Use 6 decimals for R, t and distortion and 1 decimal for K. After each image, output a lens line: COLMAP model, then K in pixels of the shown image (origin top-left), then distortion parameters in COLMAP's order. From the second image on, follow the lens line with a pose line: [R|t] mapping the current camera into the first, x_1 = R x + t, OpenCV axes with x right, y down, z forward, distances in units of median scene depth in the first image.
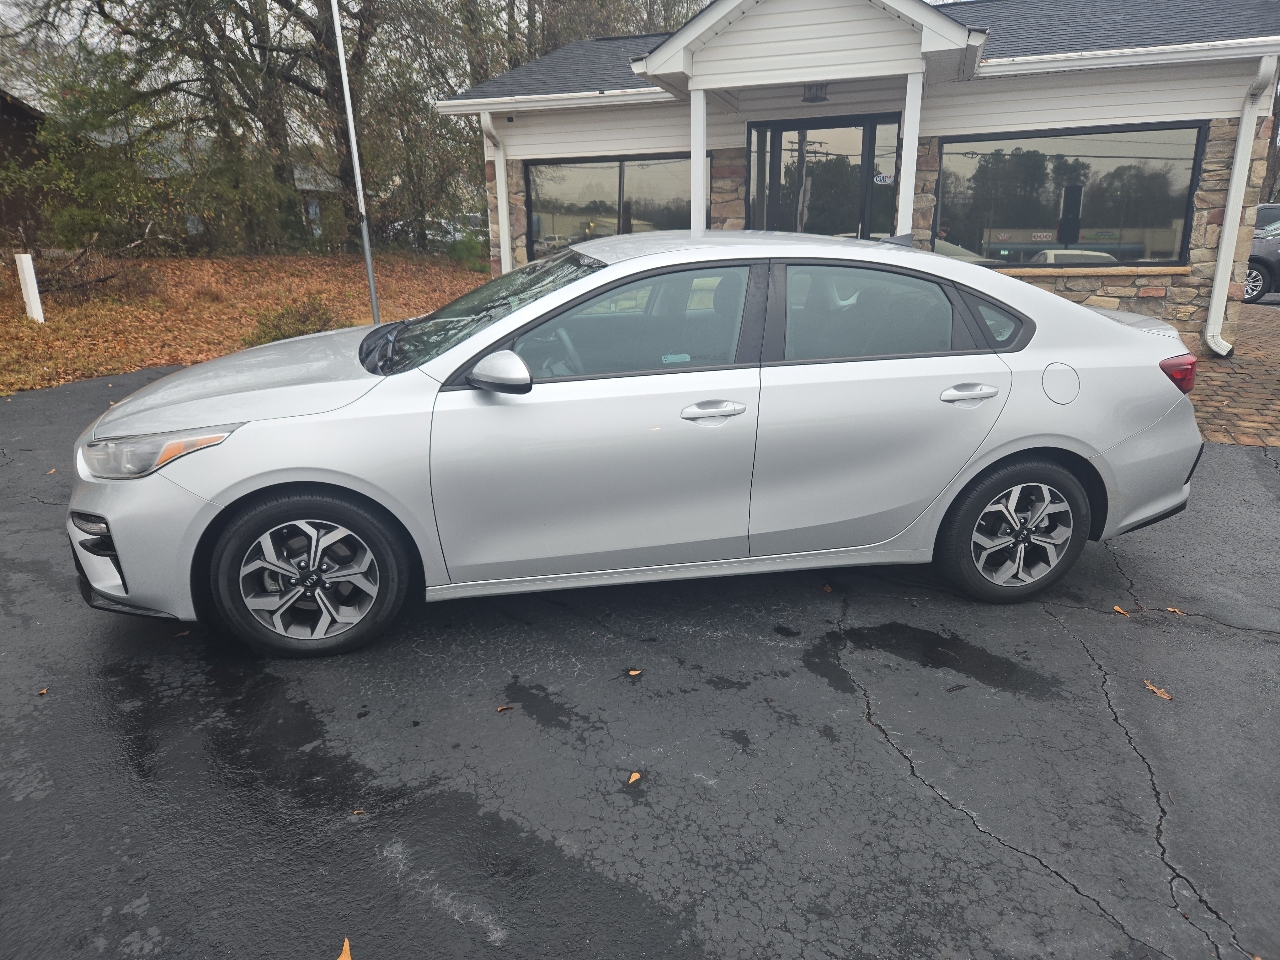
lens RADIAL K [[844.4, 0, 638.6], [0, 844.4, 474.4], [0, 0, 1]] dist [0.063252, -0.045950]
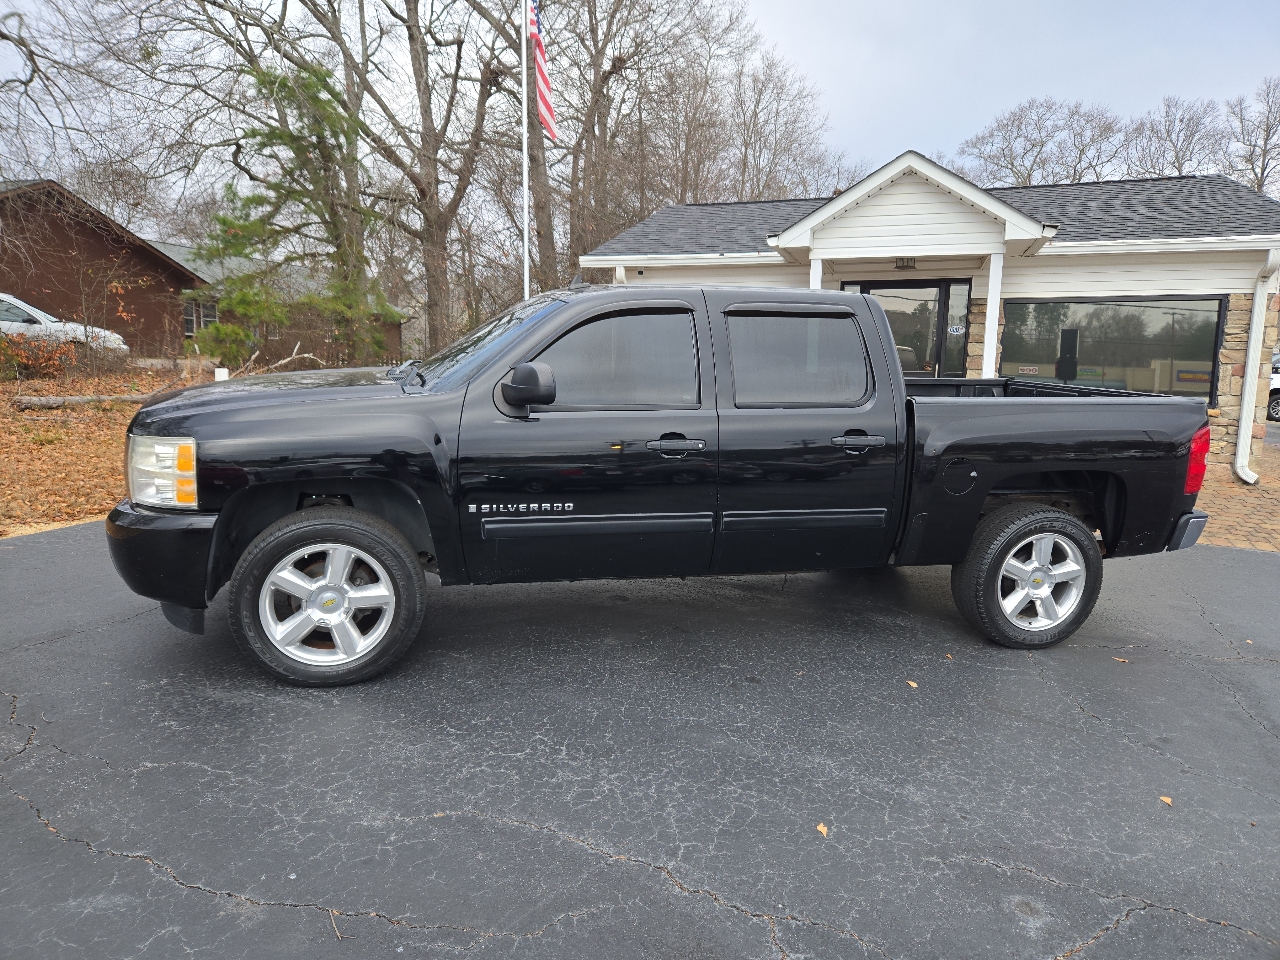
lens RADIAL K [[844.4, 0, 637.6], [0, 844.4, 471.9], [0, 0, 1]] dist [0.063252, -0.045950]
pose [[0.999538, 0.029929, 0.005252, -0.167784], [-0.028904, 0.989796, -0.139529, 0.034817], [-0.009375, 0.139312, 0.990204, -0.164431]]
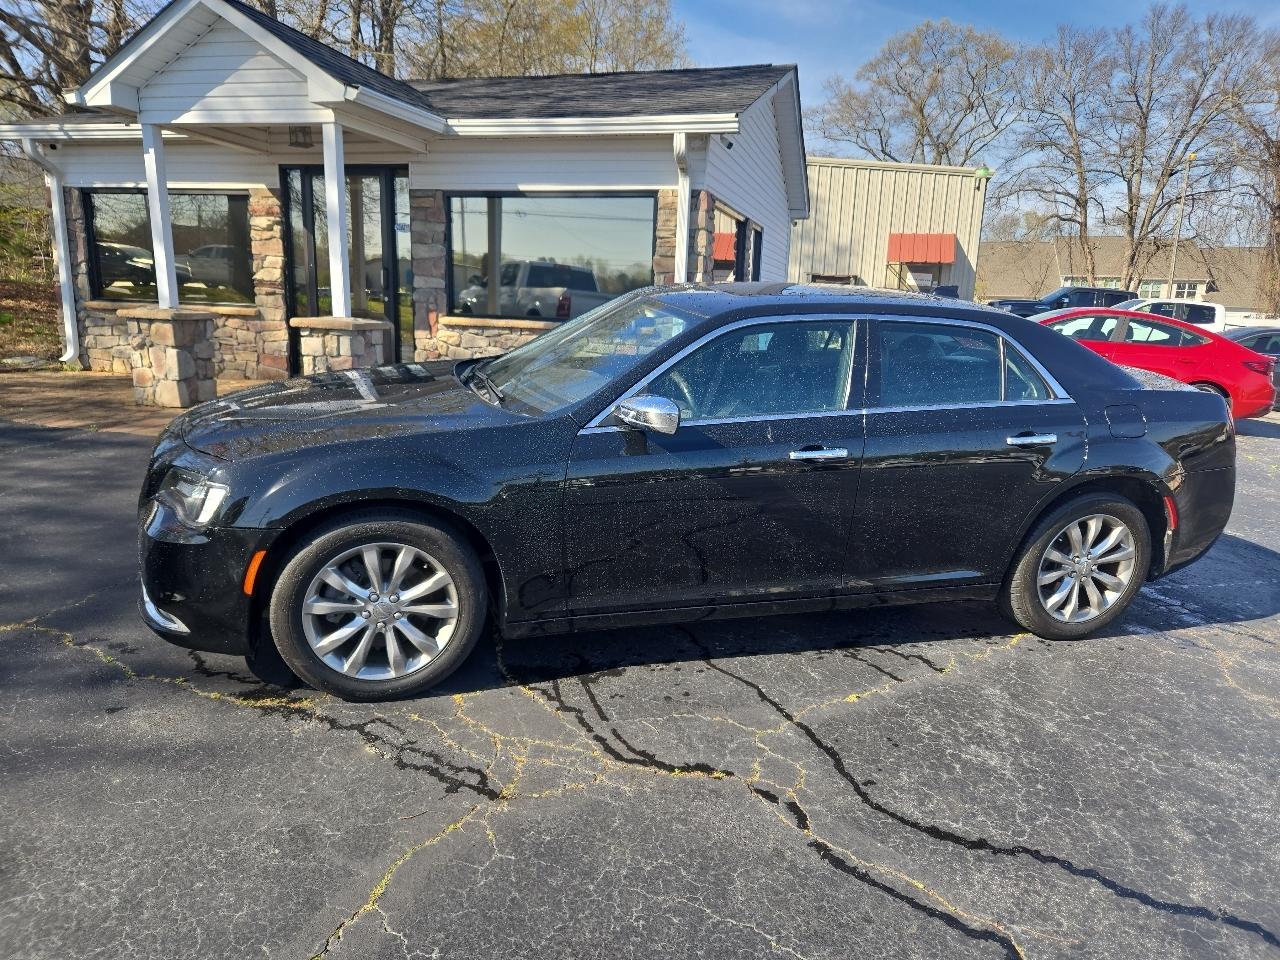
lens RADIAL K [[842.2, 0, 645.0], [0, 842.2, 480.8], [0, 0, 1]] dist [0.069600, -0.049276]
pose [[0.997406, 0.035780, 0.062452, 0.536627], [-0.032144, 0.997783, -0.058280, 0.009643], [-0.064399, 0.056121, 0.996345, -0.025866]]
